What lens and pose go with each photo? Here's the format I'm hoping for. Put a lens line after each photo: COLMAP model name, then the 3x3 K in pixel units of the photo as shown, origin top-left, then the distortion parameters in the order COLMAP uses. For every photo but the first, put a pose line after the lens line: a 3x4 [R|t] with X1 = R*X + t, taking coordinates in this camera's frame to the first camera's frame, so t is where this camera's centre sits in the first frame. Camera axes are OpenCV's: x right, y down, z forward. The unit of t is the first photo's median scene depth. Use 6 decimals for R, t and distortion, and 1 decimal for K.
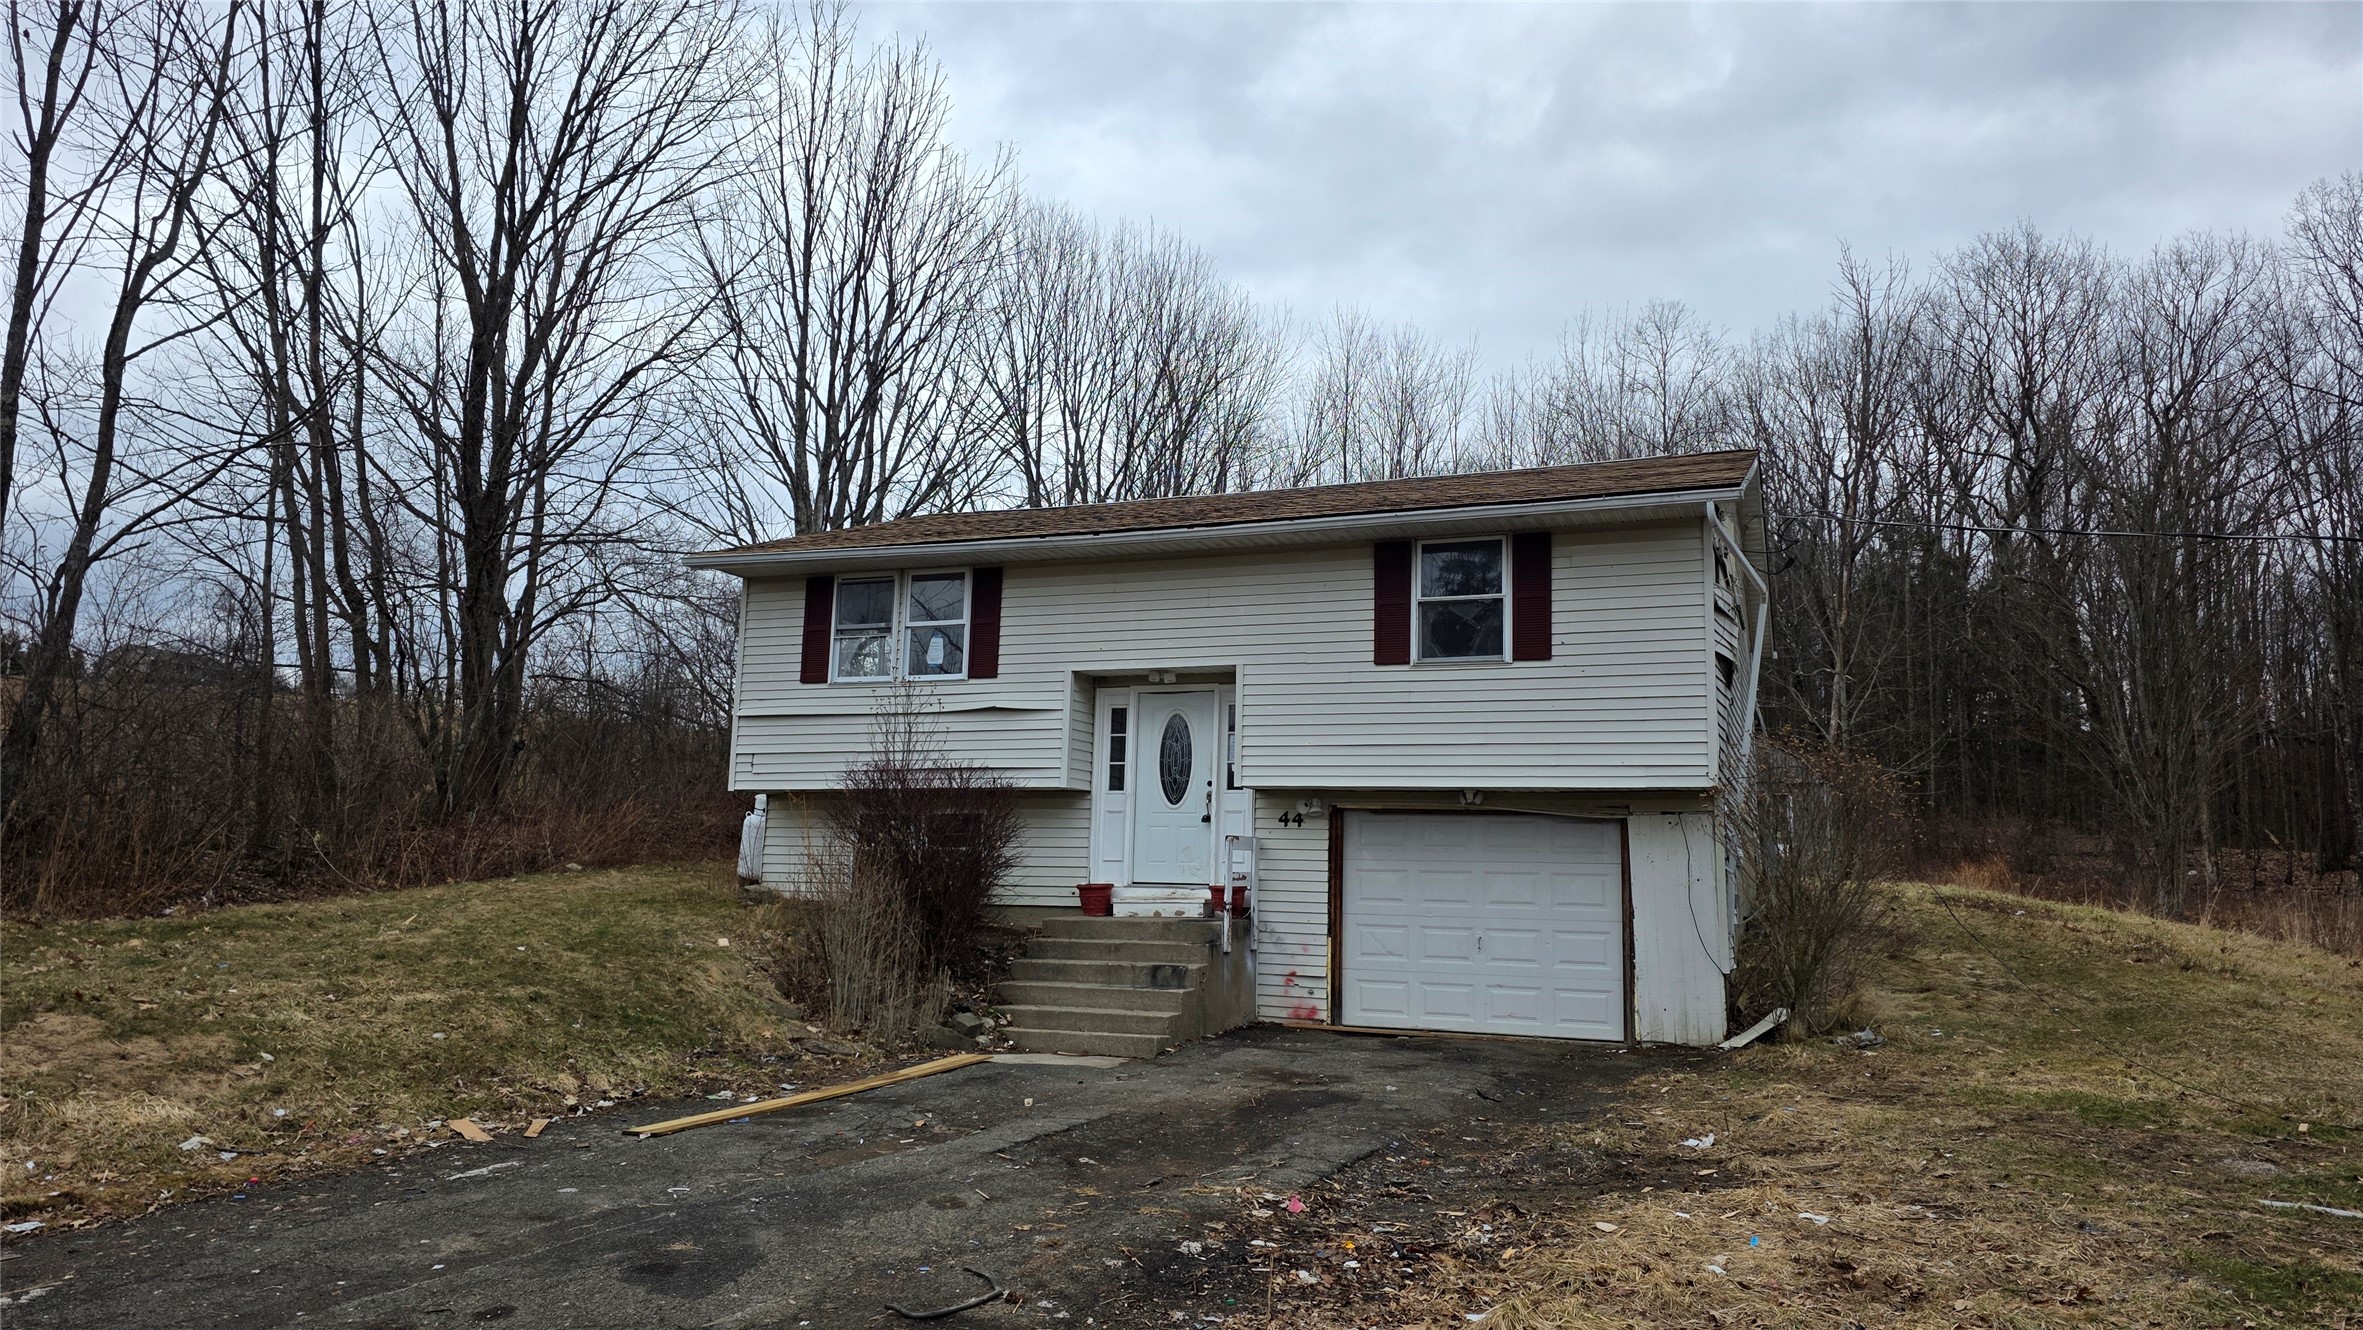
lens RADIAL K [[1652.6, 0, 1169.8], [0, 1652.6, 668.3], [0, 0, 1]] dist [0.041716, -0.029966]
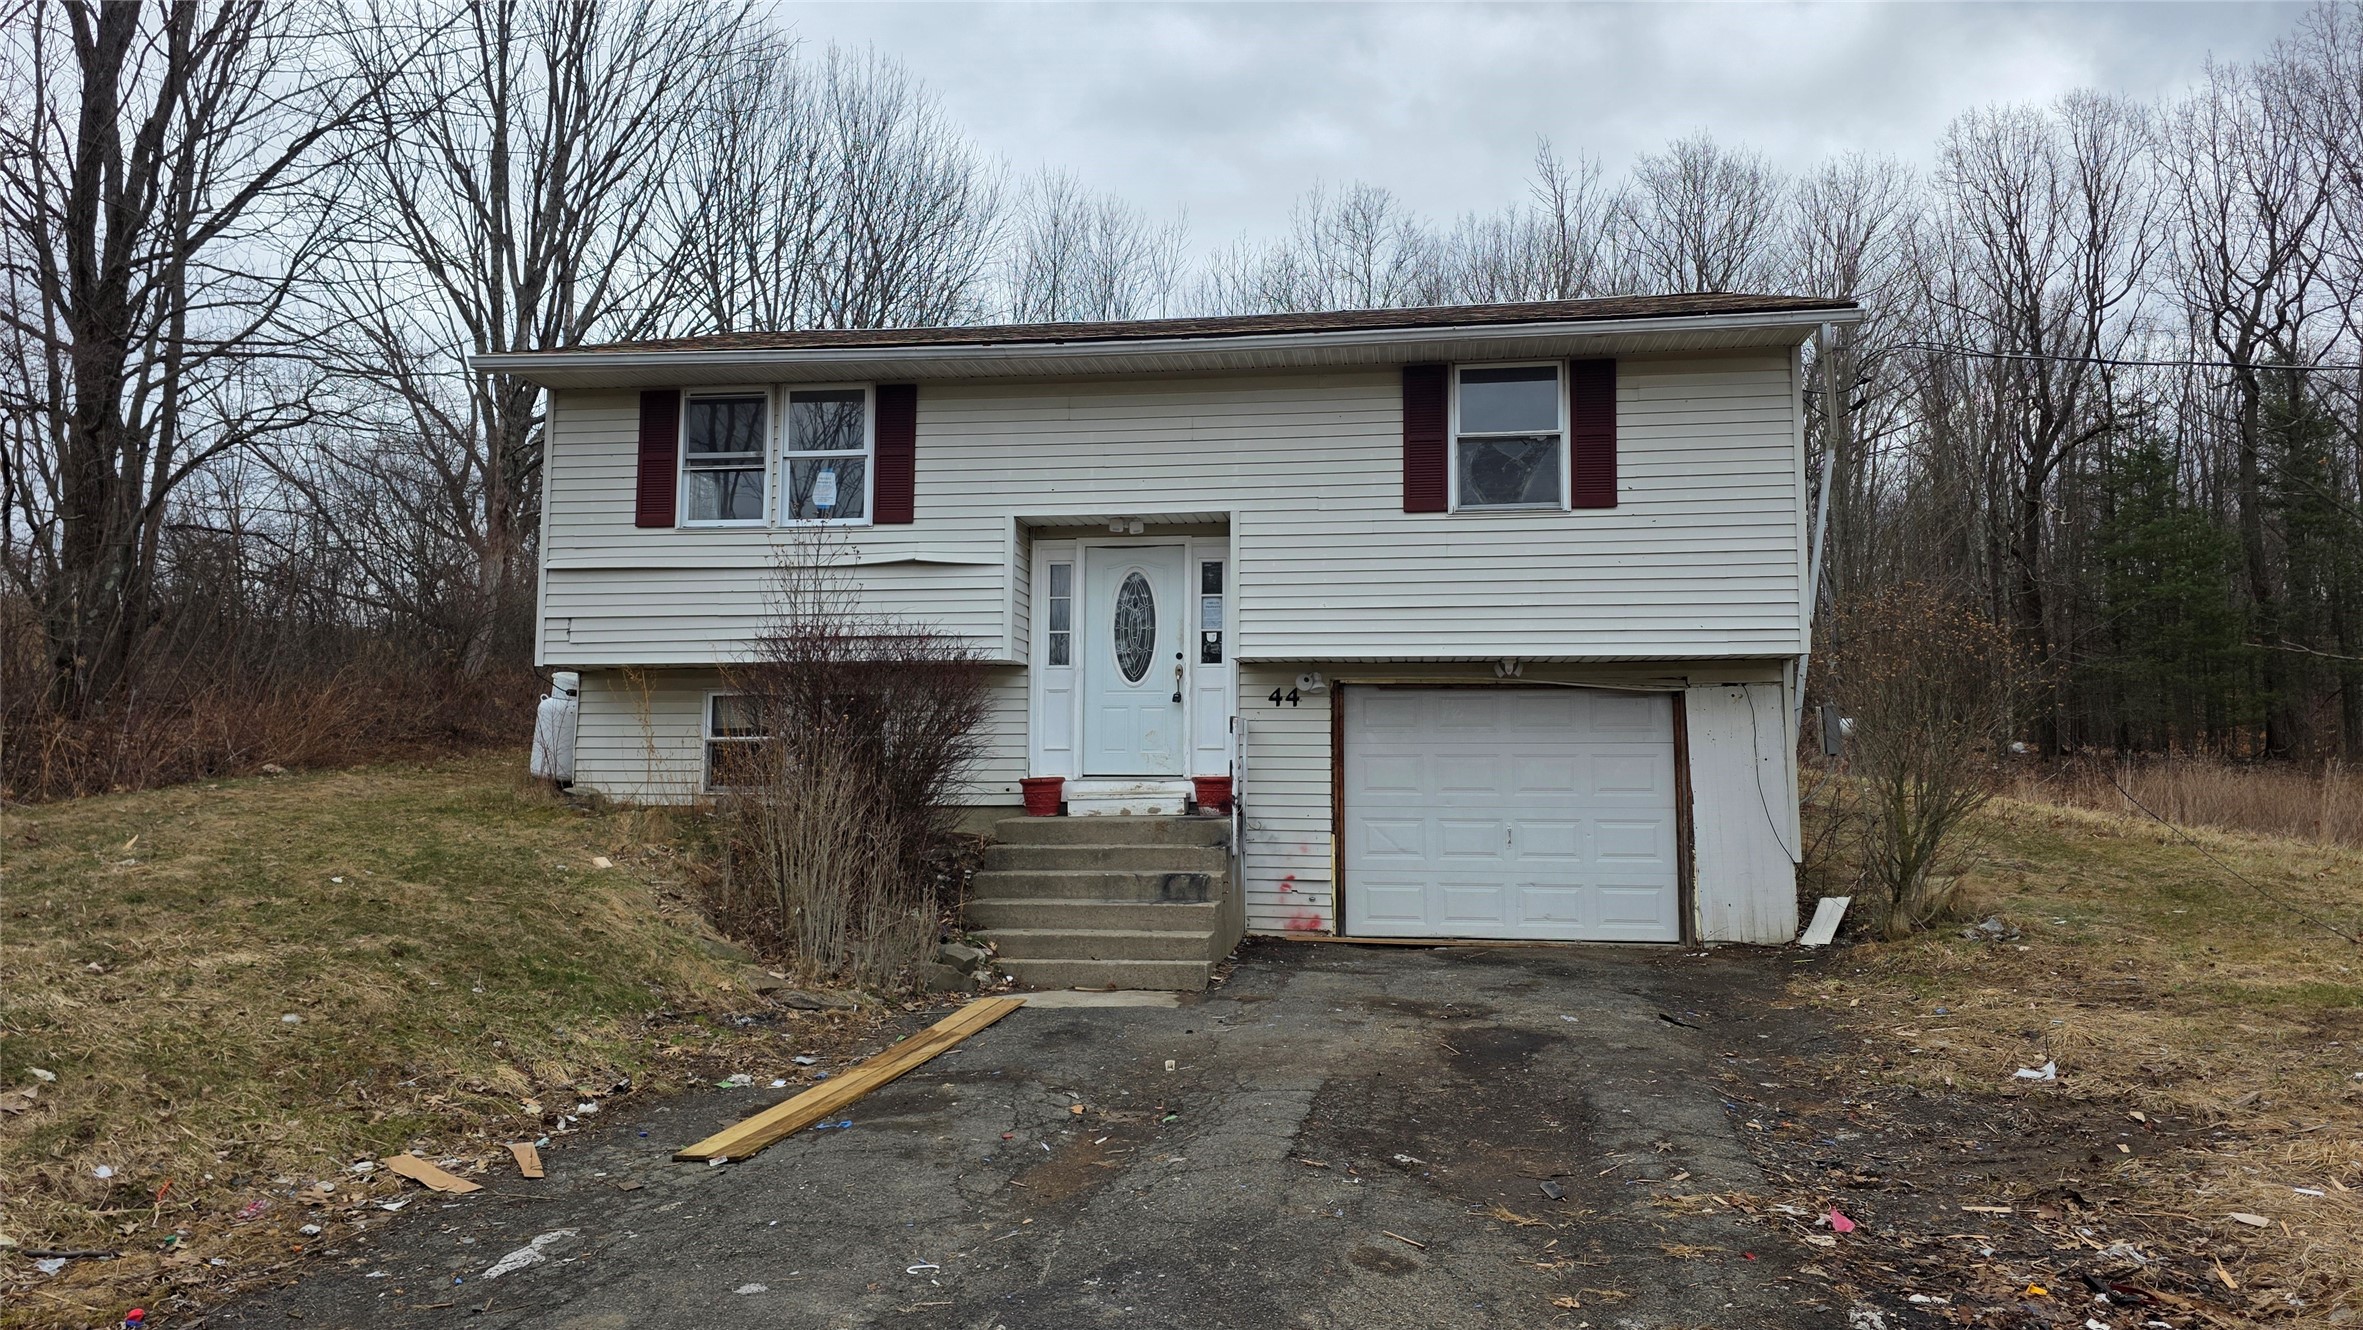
lens RADIAL K [[1652.6, 0, 1197.0], [0, 1652.6, 657.8], [0, 0, 1]] dist [0.041716, -0.029966]
pose [[0.969443, 0.000190, 0.245317, -0.180258], [-0.013966, 0.998420, 0.054420, 0.026992], [-0.244920, -0.056184, 0.967914, 0.201857]]
